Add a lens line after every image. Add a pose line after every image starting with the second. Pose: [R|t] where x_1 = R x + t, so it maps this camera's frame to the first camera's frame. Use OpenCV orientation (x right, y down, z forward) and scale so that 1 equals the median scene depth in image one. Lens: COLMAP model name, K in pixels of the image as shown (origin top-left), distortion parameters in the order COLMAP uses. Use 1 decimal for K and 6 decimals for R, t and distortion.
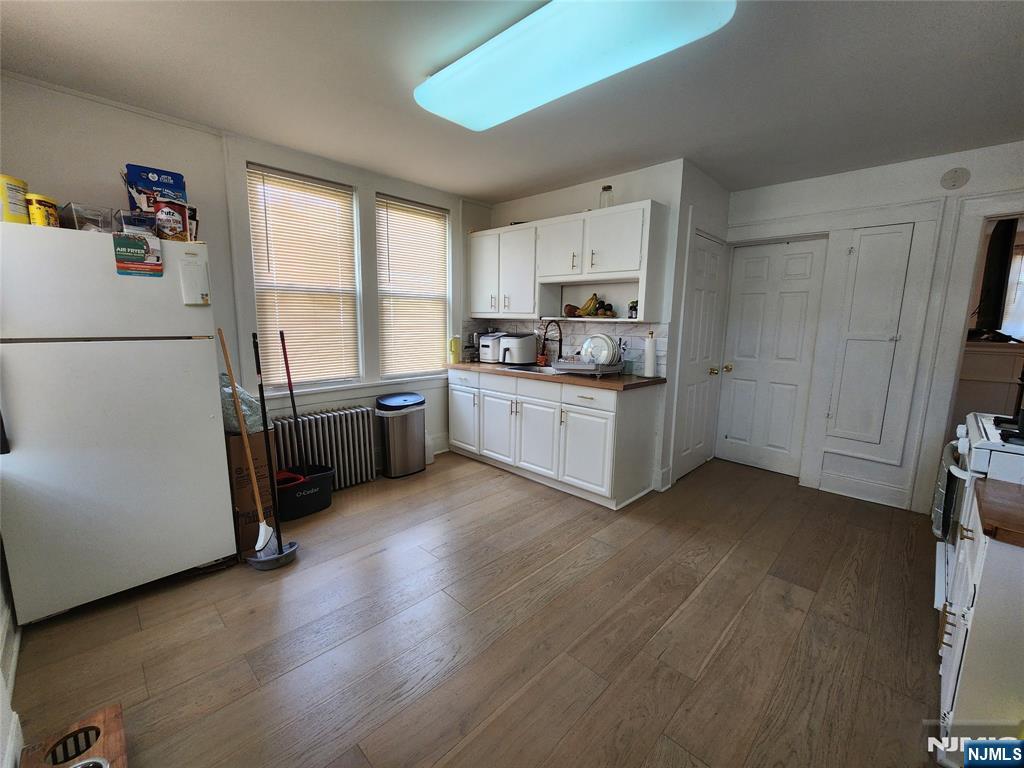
lens RADIAL K [[423.1, 0, 511.1], [0, 423.1, 385.4], [0, 0, 1]] dist [0.000090, -0.000014]
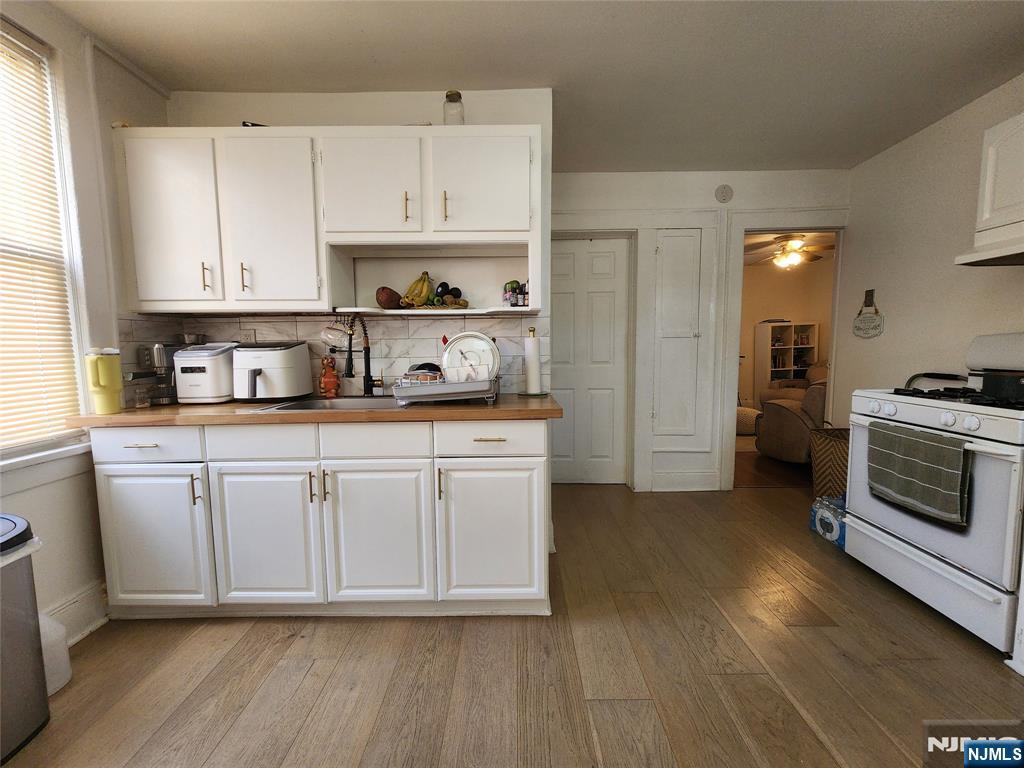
lens RADIAL K [[423.1, 0, 511.1], [0, 423.1, 385.4], [0, 0, 1]] dist [0.000090, -0.000014]
pose [[0.716503, -0.086324, 0.692222, -0.151083], [0.127956, 0.991741, -0.008769, -0.028192], [-0.685748, 0.094857, 0.721631, 0.458632]]
